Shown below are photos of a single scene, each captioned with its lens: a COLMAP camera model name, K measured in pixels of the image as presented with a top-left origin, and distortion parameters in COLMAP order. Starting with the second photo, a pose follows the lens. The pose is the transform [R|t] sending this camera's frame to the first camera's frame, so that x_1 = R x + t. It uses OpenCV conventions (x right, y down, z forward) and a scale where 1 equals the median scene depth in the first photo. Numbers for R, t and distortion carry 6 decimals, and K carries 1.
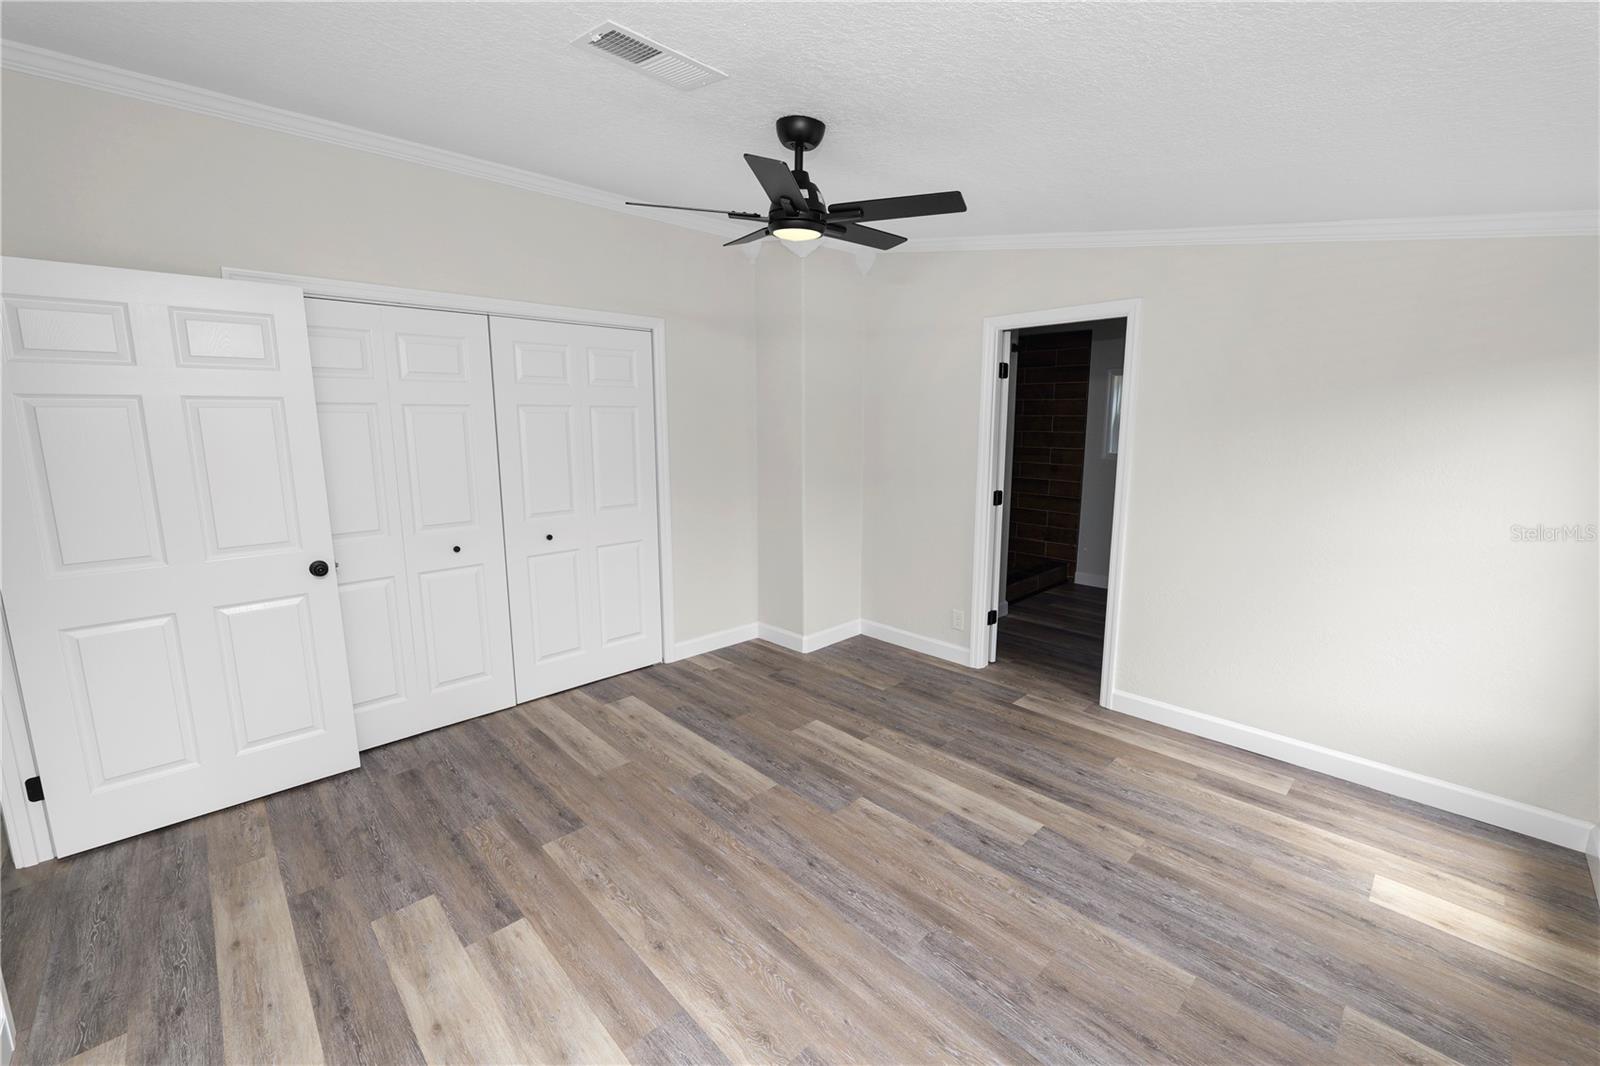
lens RADIAL K [[649.0, 0, 800.0], [0, 649.0, 526.8], [0, 0, 1]] dist [-0.012244, 0.000708]
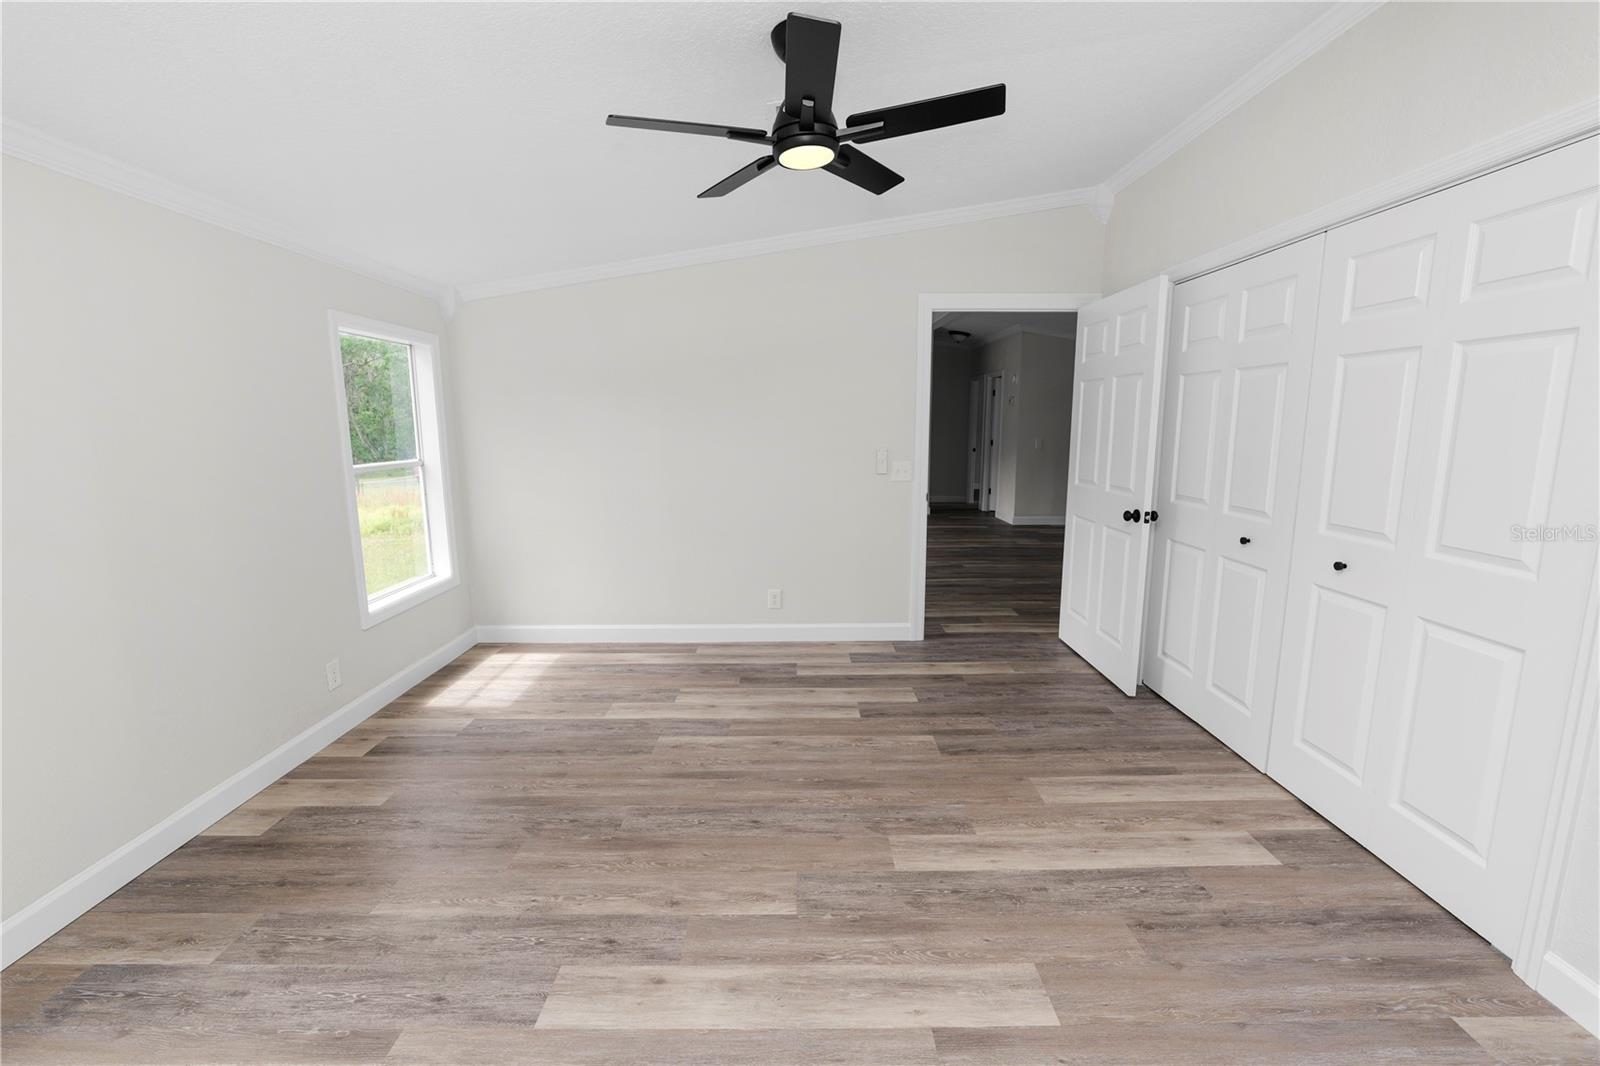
lens RADIAL K [[649.0, 0, 800.0], [0, 649.0, 526.8], [0, 0, 1]] dist [-0.012244, 0.000708]
pose [[-0.689539, 0.120720, -0.714116, 0.602167], [-0.112738, 0.956100, 0.270485, -0.189070], [0.715420, 0.267018, -0.645659, 1.498609]]
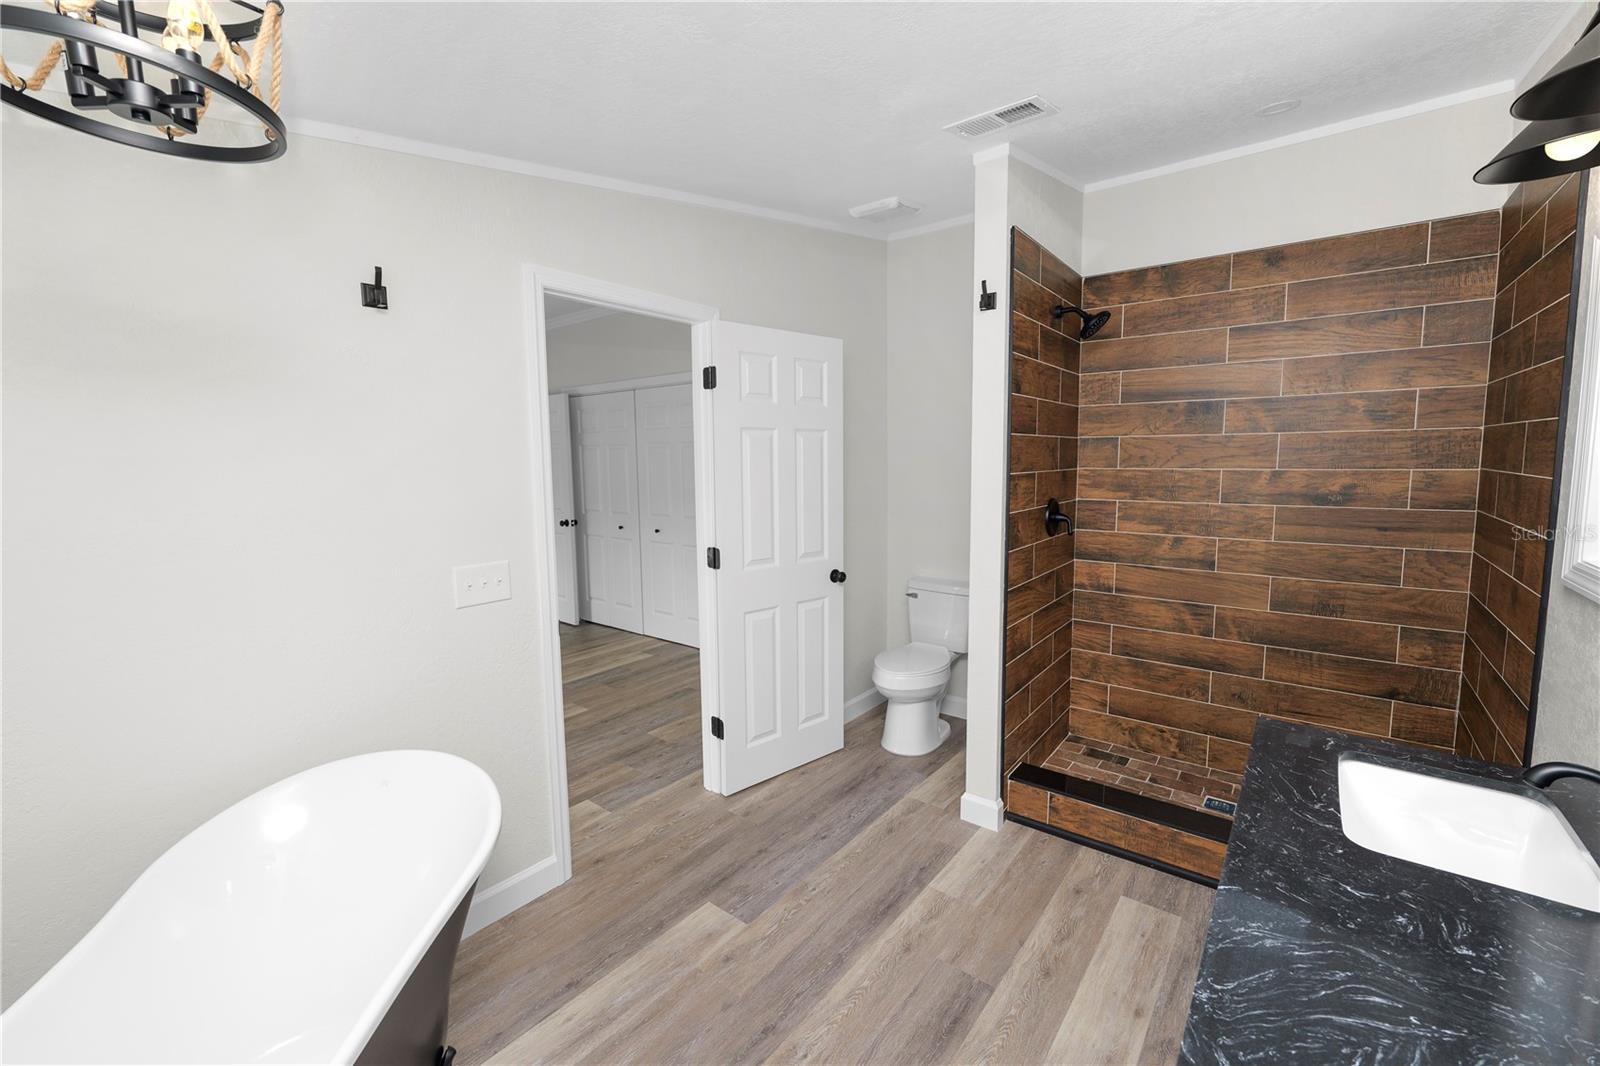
lens RADIAL K [[651.9, 0, 798.6], [0, 651.9, 528.9], [0, 0, 1]] dist [-0.011662, 0.000653]
pose [[0.134187, 0.111068, -0.984712, 1.663985], [-0.152293, 0.984205, 0.090258, -0.255569], [0.979184, 0.137854, 0.148982, 1.613877]]
